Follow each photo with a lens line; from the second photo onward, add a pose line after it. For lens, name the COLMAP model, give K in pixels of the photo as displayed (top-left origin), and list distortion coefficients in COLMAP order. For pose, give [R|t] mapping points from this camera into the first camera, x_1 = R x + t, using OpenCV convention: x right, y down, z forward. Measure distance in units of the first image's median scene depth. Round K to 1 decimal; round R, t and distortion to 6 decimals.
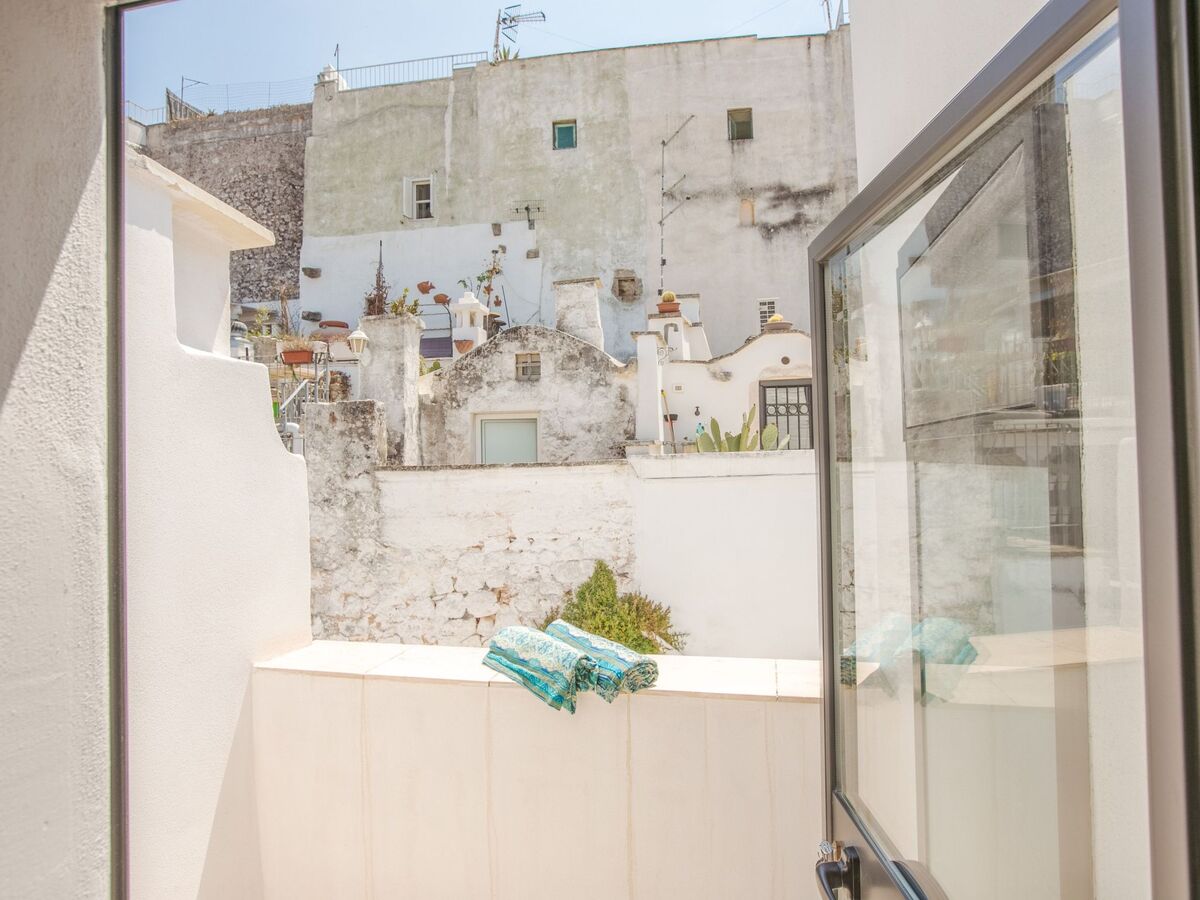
lens RADIAL K [[629.4, 0, 600.0], [0, 629.4, 450.0], [0, 0, 1]] dist [-0.040528, 0.015494]
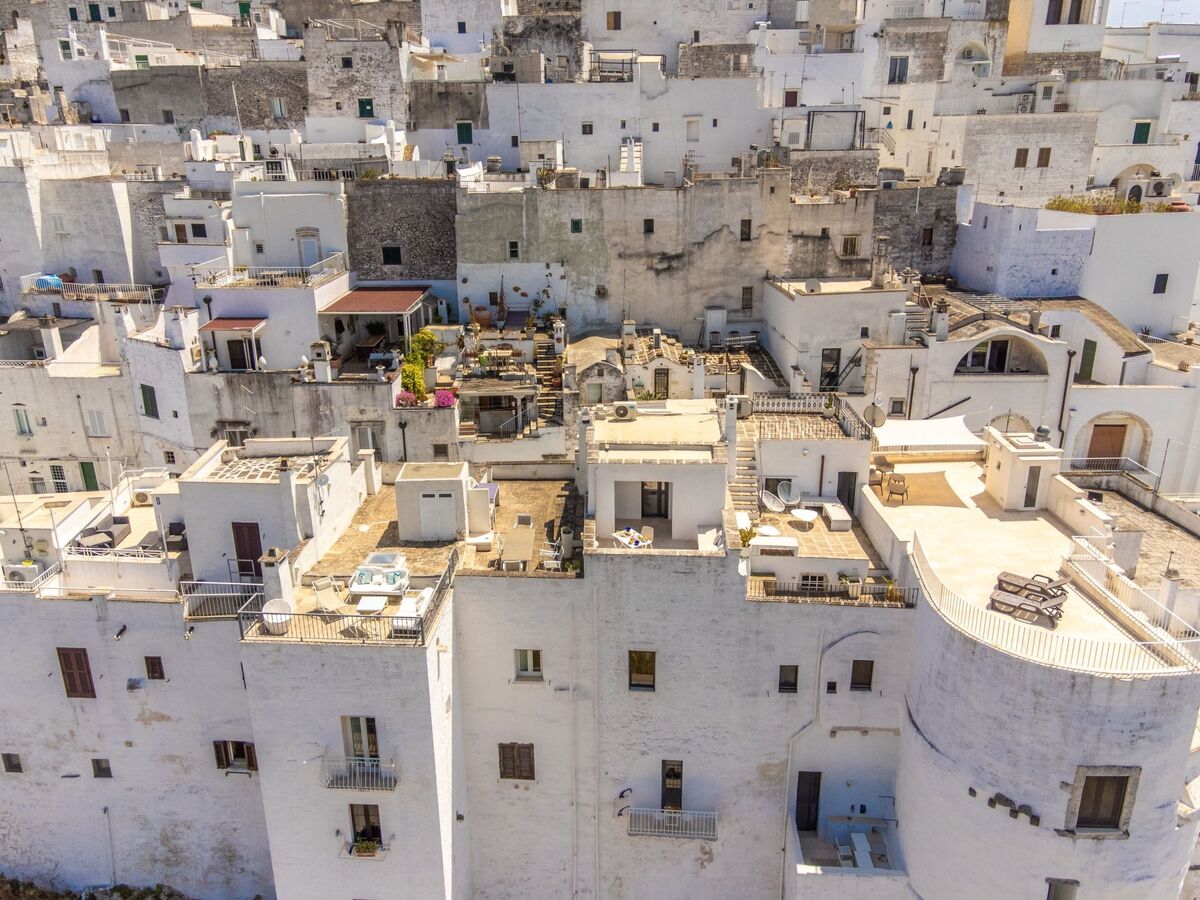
lens RADIAL K [[1016.4, 0, 600.0], [0, 1016.4, 450.0], [0, 0, 1]] dist [-0.035150, 0.087368]
pose [[0.979175, -0.049562, 0.196875, -0.771140], [-0.019990, 0.941494, 0.336435, -1.005110], [-0.202031, -0.333365, 0.920897, -2.854215]]
